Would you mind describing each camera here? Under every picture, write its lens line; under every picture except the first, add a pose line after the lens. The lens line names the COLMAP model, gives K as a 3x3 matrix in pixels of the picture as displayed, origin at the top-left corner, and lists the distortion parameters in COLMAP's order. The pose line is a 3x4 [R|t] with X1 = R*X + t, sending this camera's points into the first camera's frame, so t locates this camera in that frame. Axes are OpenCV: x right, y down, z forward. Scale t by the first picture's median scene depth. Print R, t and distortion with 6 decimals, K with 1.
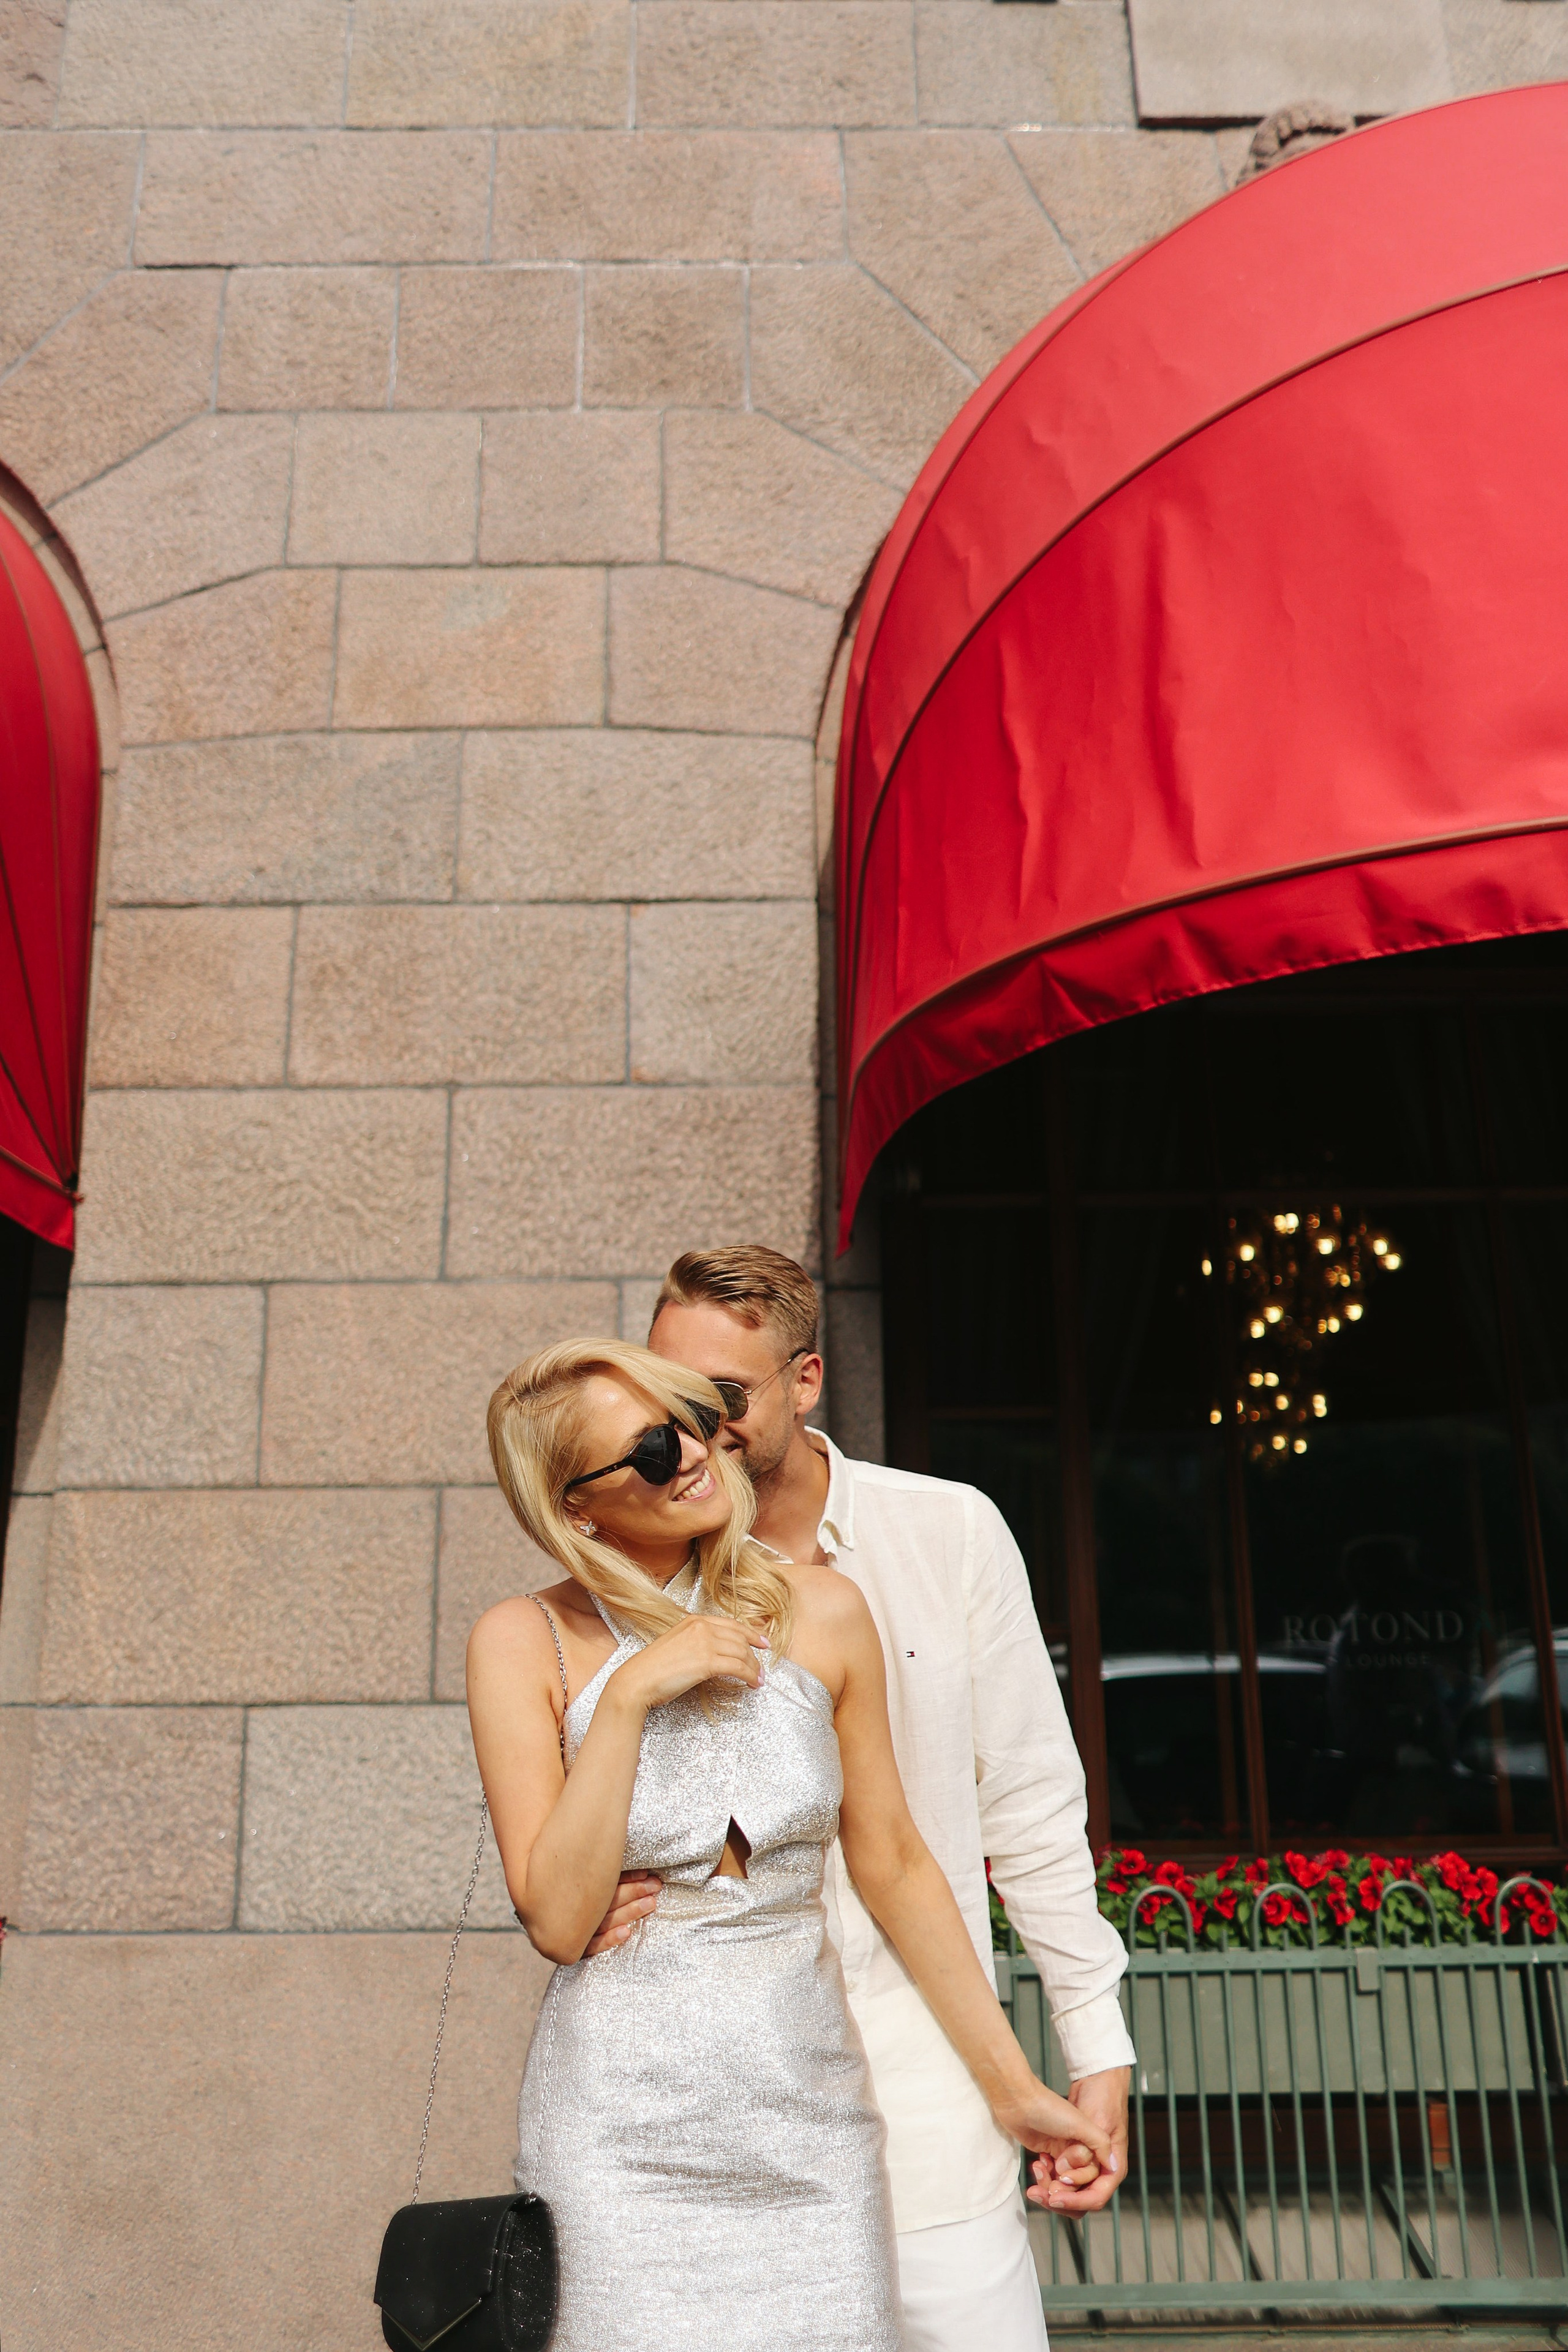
lens RADIAL K [[1892.2, 0, 788.4], [0, 1892.2, 1118.8], [0, 0, 1]] dist [-0.092545, 0.130999]
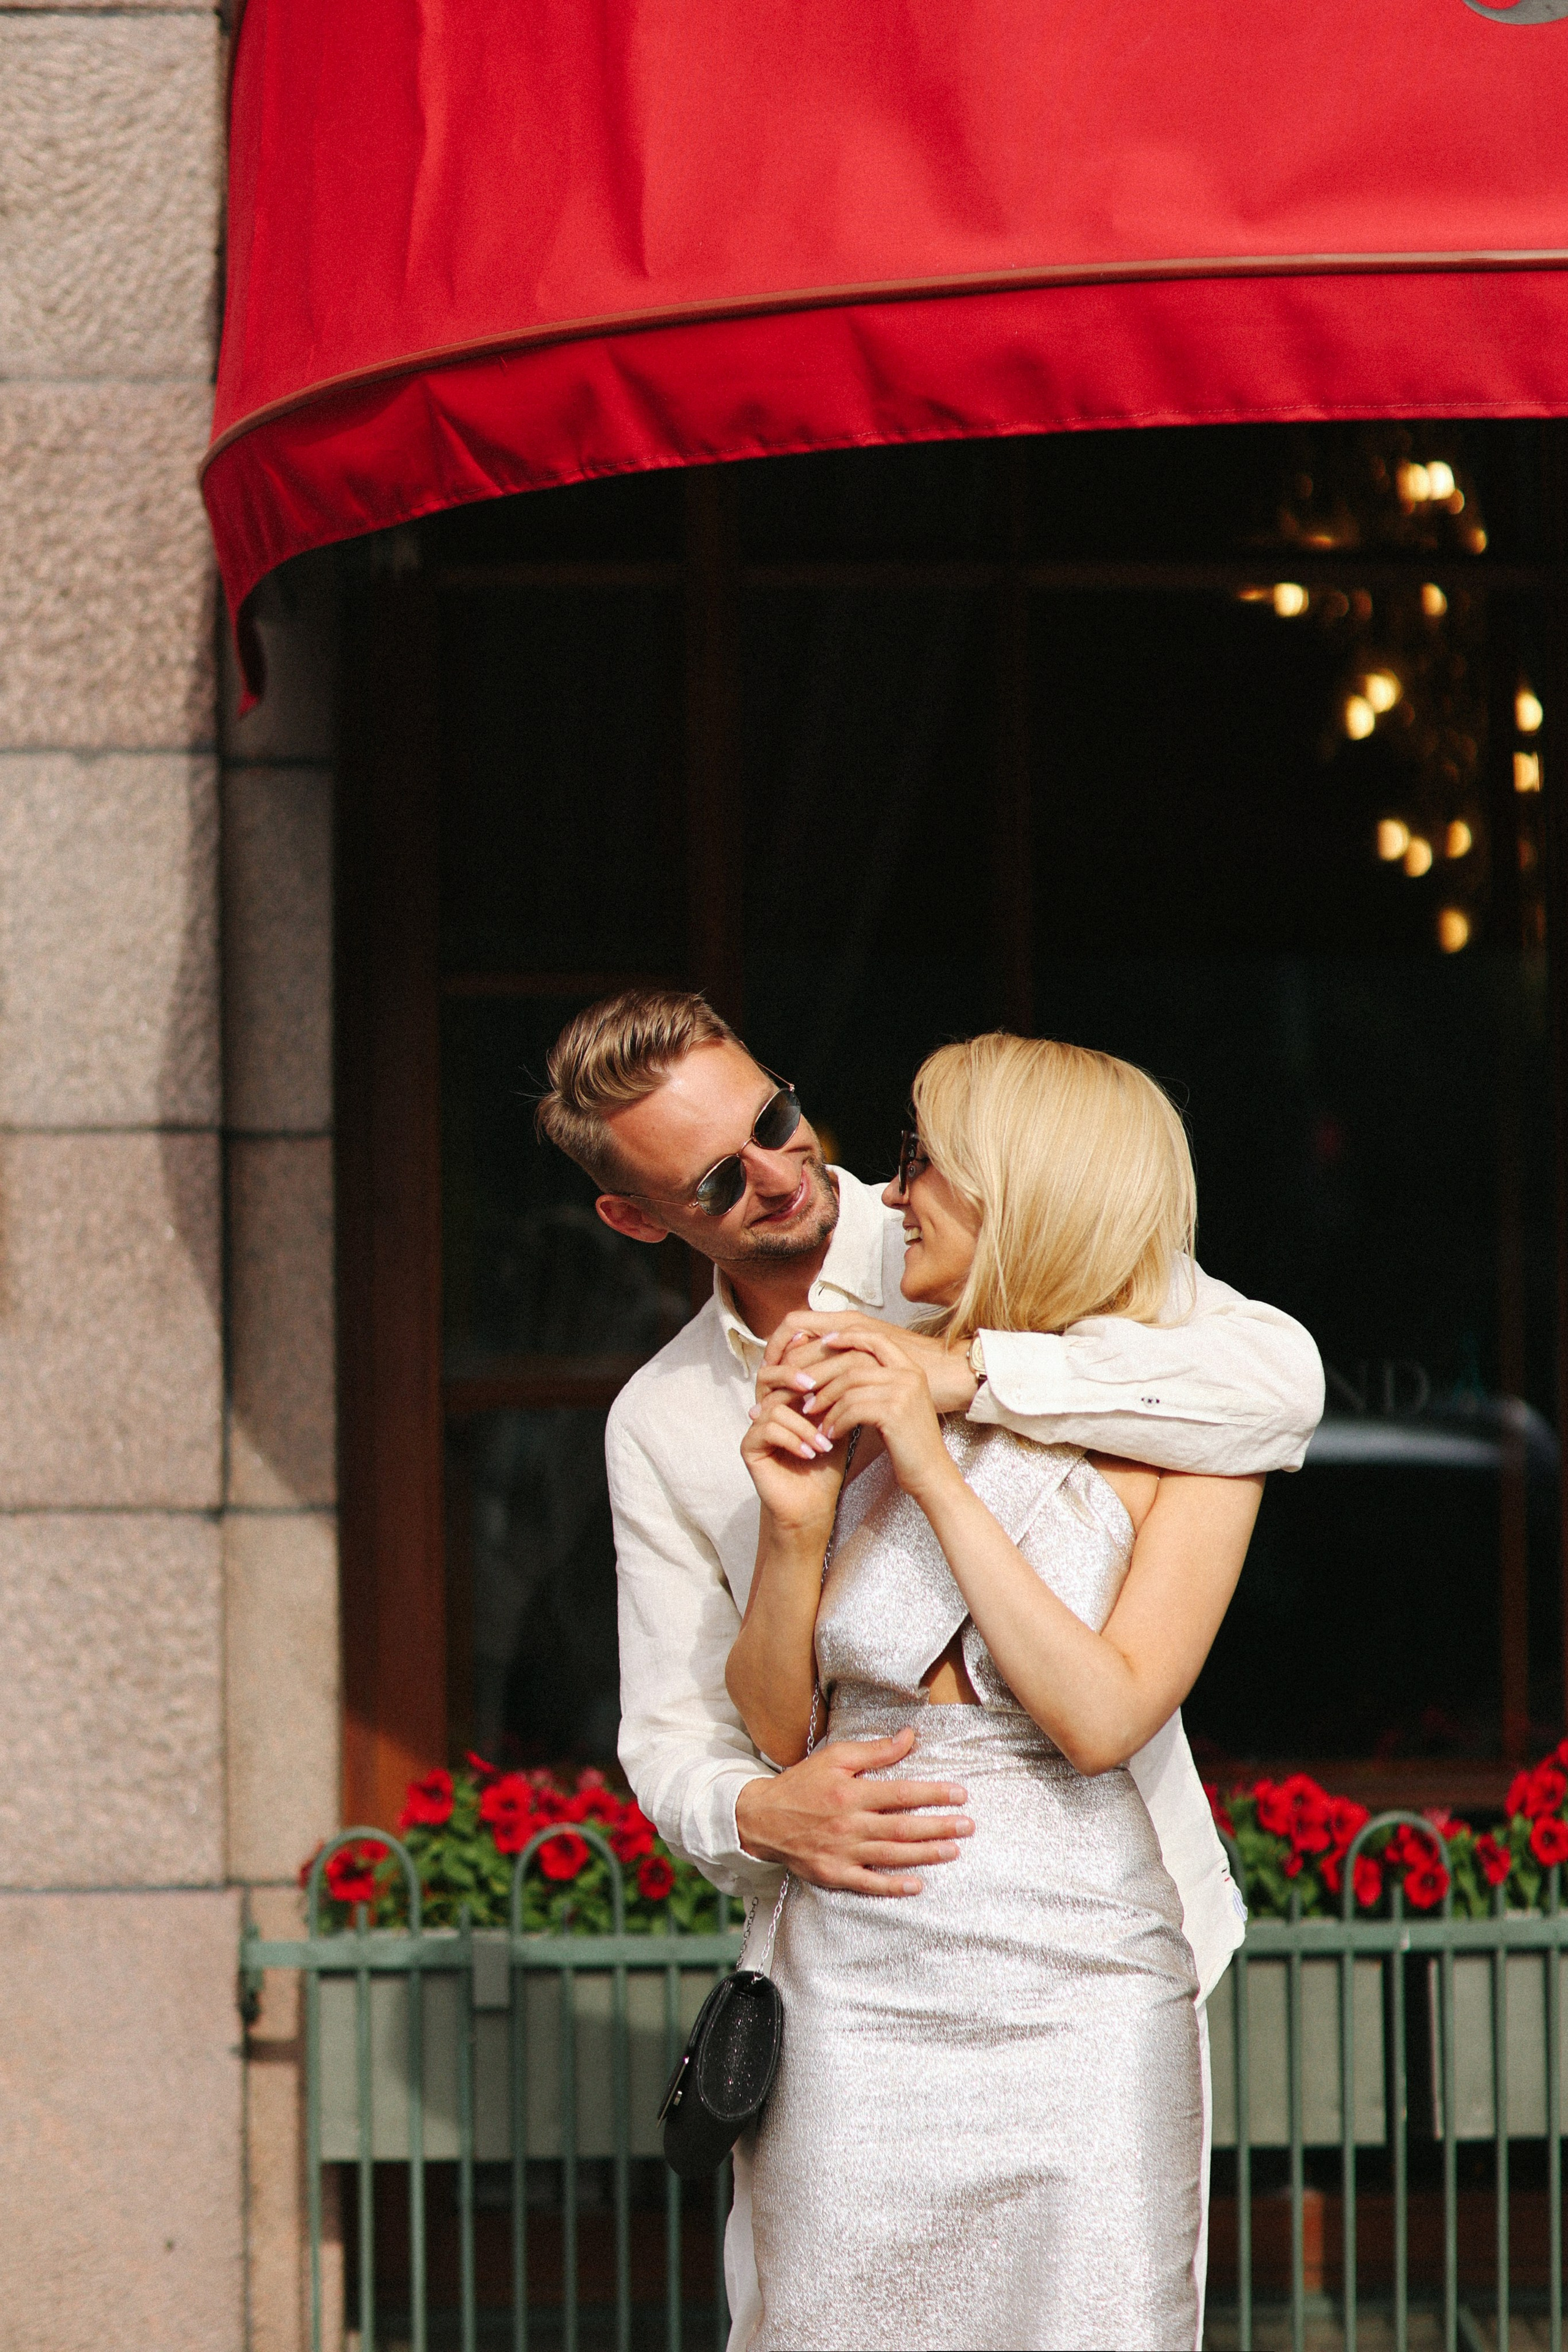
lens RADIAL K [[5337.2, 0, 784.0], [0, 5337.2, 1176.0], [0, 0, 1]] dist [-0.200158, 0.555561]
pose [[0.998893, 0.008176, 0.046316, 0.110746], [-0.018848, 0.971828, 0.234936, -0.157009], [-0.043091, -0.235549, 0.970907, -0.505117]]
